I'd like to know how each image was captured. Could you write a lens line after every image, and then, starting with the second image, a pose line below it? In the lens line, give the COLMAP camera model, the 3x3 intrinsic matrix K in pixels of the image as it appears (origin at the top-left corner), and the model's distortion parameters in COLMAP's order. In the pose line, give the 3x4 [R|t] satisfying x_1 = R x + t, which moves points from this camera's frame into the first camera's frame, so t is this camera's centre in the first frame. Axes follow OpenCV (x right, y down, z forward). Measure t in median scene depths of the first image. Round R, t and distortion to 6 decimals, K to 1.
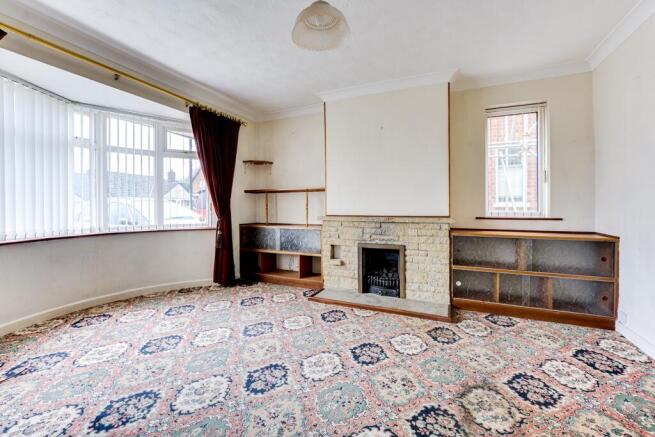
lens RADIAL K [[284.1, 0, 327.5], [0, 284.1, 218.5], [0, 0, 1]] dist [-0.003075, -0.000156]
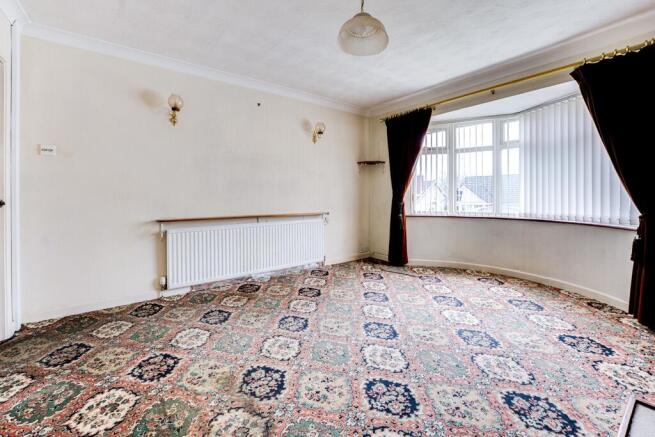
lens RADIAL K [[301.3, 0, 327.2], [0, 301.3, 199.4], [0, 0, 1]] dist [-0.001366, -0.000095]
pose [[-0.533505, 0.013378, -0.845691, 1.031044], [-0.031983, 0.998841, 0.035977, -0.063863], [0.845192, 0.046242, -0.532459, 1.468593]]
